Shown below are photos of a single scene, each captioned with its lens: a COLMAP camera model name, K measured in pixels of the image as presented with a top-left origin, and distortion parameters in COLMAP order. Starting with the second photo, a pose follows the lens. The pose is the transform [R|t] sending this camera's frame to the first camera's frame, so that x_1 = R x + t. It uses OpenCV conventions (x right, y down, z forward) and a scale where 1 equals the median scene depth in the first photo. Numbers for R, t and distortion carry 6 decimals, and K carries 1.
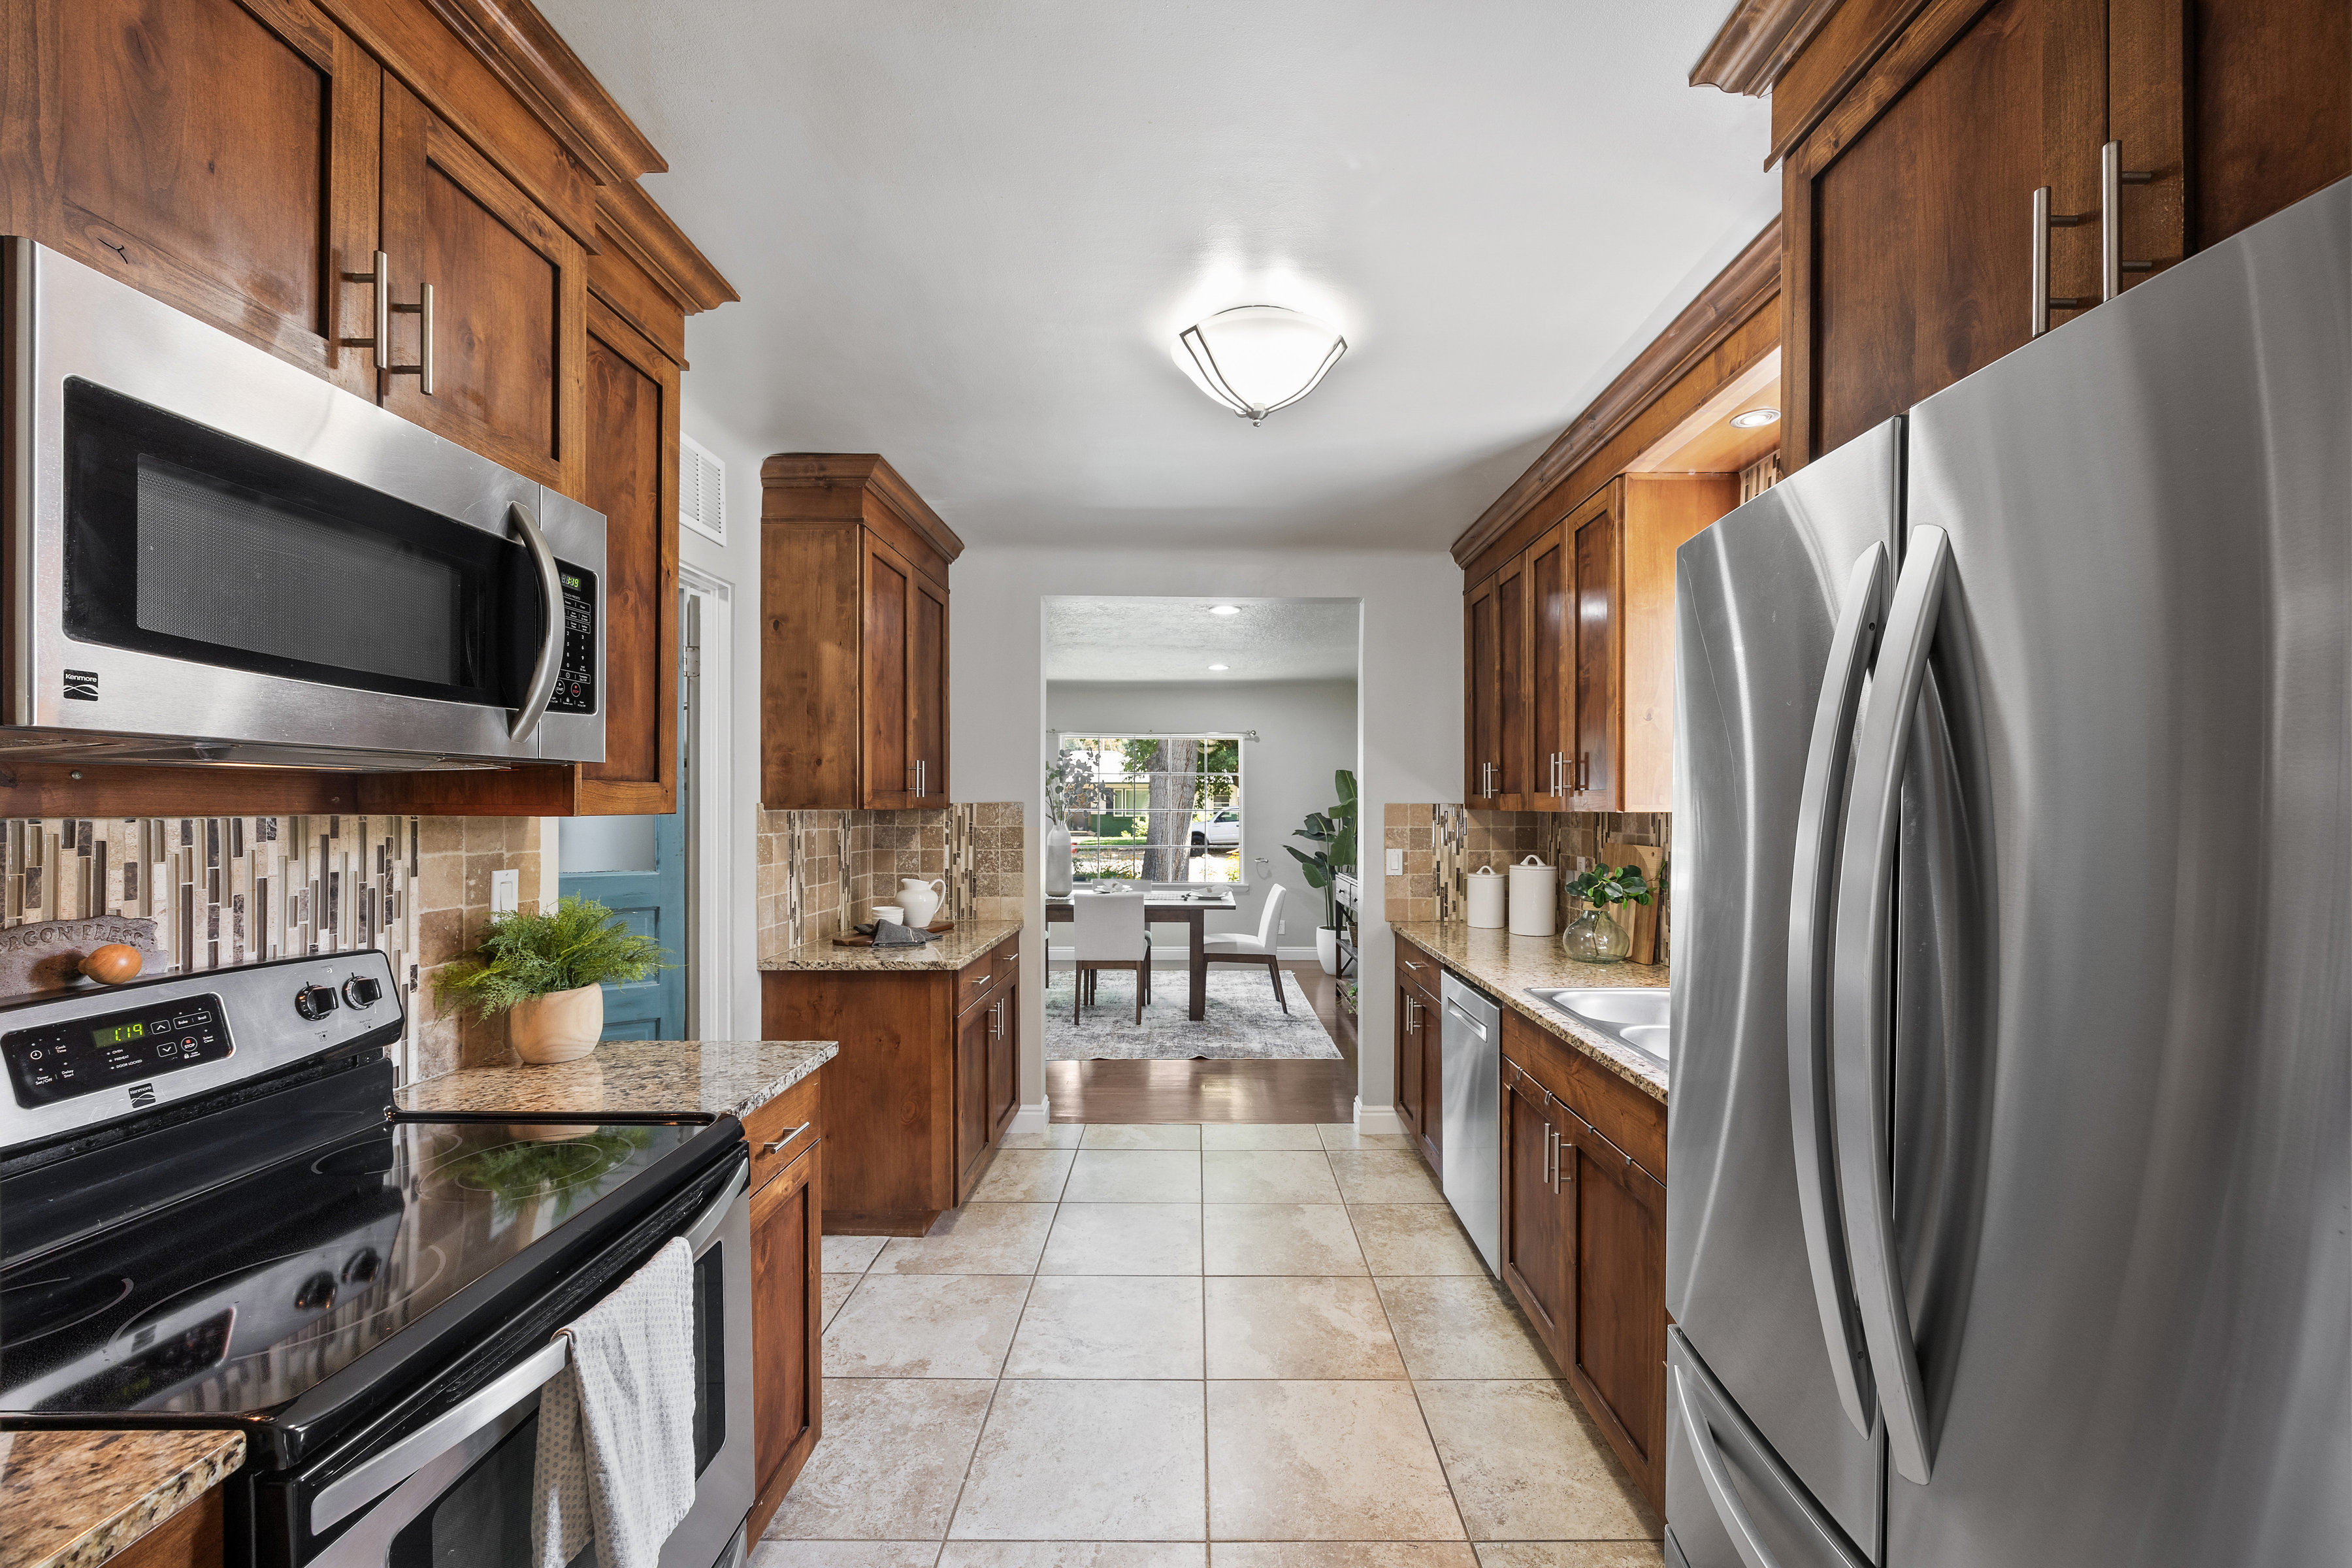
lens RADIAL K [[922.4, 0, 1188.3], [0, 922.4, 772.7], [0, 0, 1]] dist [0.000747, -0.000004]
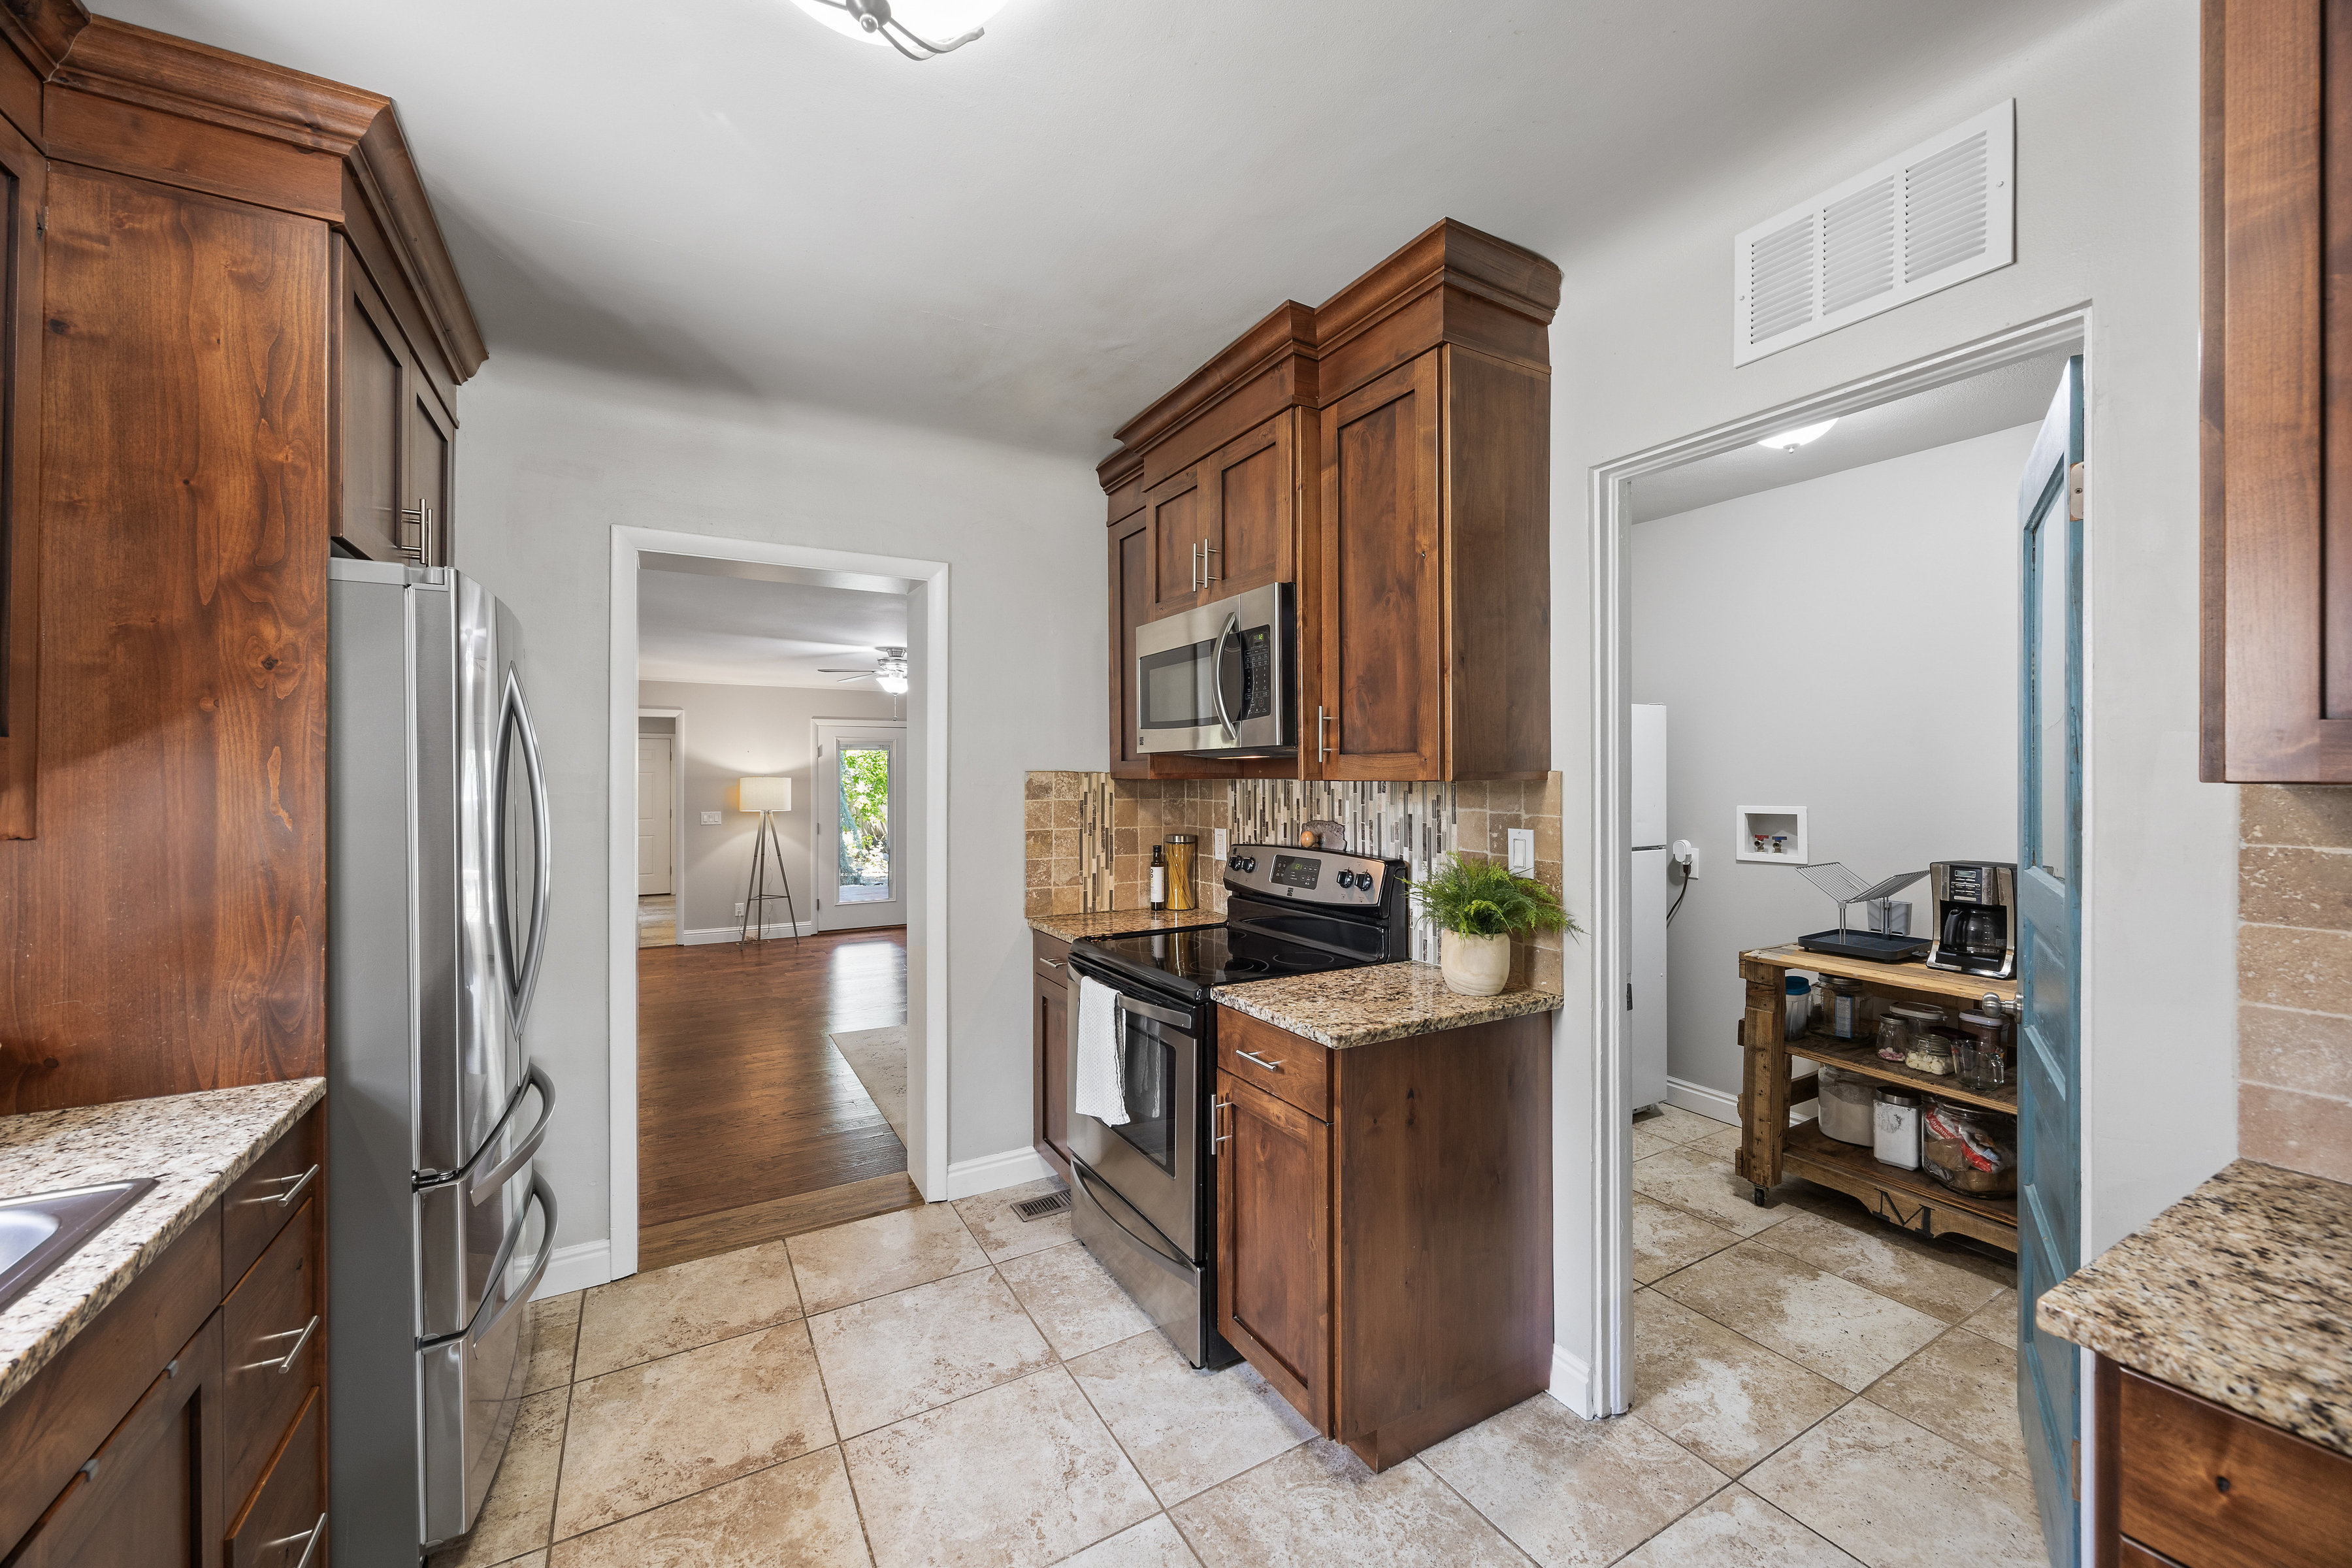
lens RADIAL K [[908.2, 0, 1184.9], [0, 908.2, 780.9], [0, 0, 1]] dist [-0.001573, 0.000058]
pose [[-0.861215, 0.000778, -0.508240, 0.156392], [0.016220, 0.999532, -0.025955, 0.051726], [0.507982, -0.030596, -0.860824, 1.356183]]
